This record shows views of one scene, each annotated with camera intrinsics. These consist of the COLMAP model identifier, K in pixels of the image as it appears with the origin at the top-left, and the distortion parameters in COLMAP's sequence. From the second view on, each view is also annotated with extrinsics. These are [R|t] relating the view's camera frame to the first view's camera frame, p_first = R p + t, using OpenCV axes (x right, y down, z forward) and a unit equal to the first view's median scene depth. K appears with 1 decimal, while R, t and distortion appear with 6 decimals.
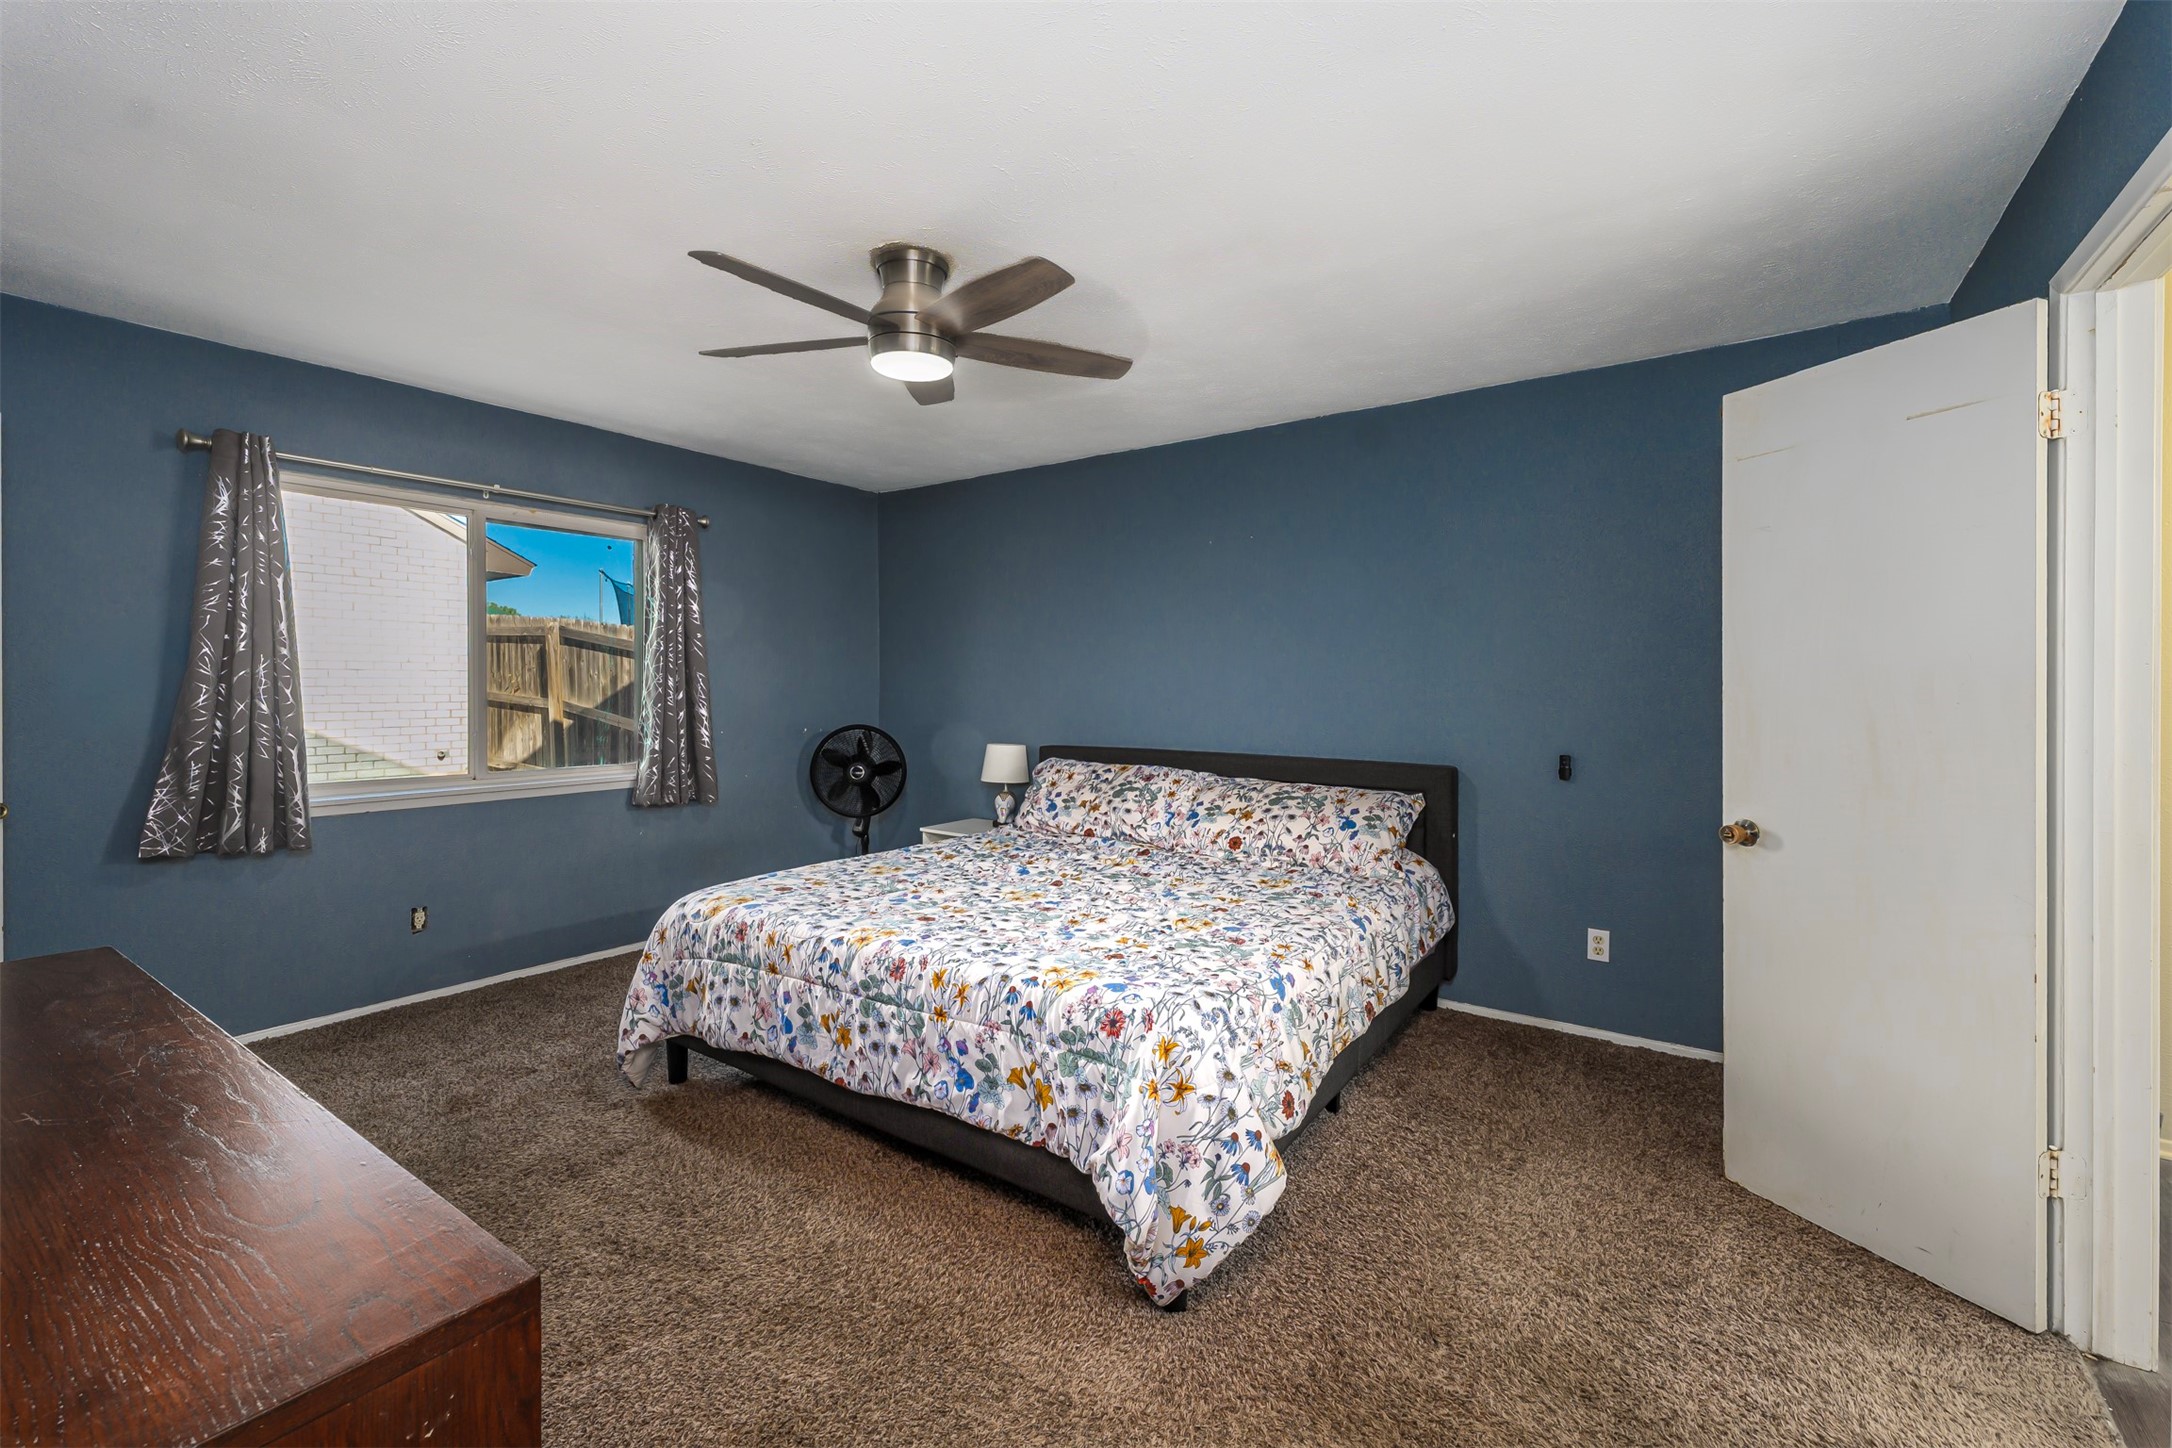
lens RADIAL K [[898.4, 0, 1087.6], [0, 898.4, 708.8], [0, 0, 1]] dist [-0.000436, -0.000215]
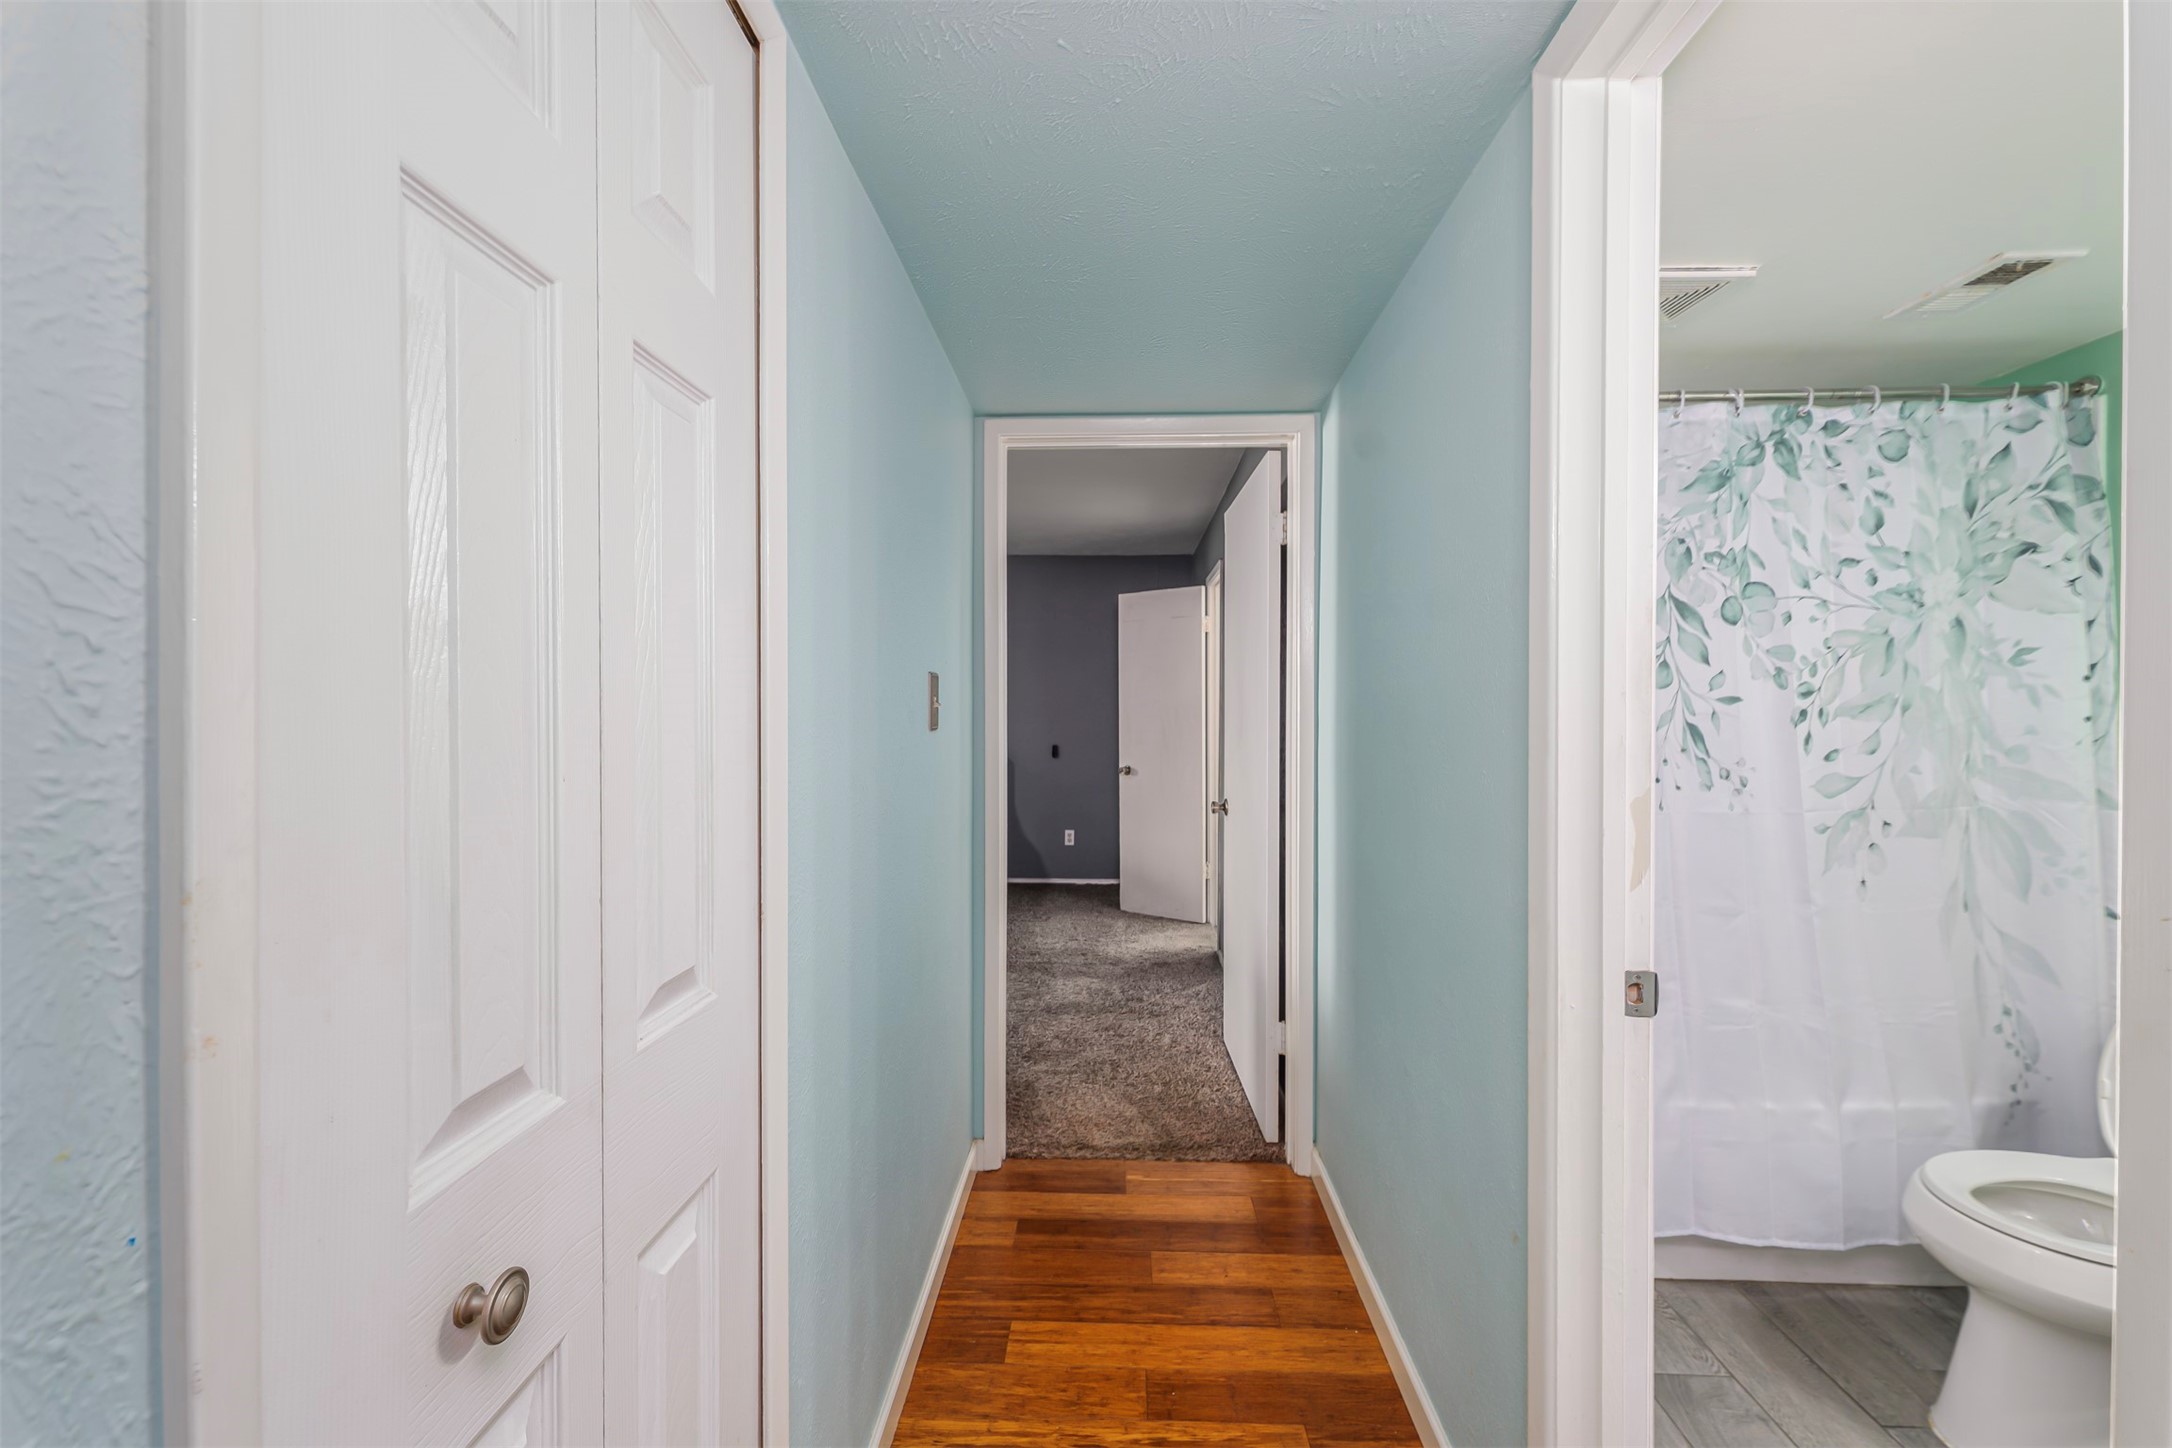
lens RADIAL K [[898.4, 0, 1084.9], [0, 898.4, 720.1], [0, 0, 1]] dist [-0.000436, -0.000215]
pose [[0.833736, -0.009142, 0.552087, -0.769333], [0.009965, 0.999949, 0.001511, -0.010625], [-0.552073, 0.004242, 0.833785, -1.055602]]
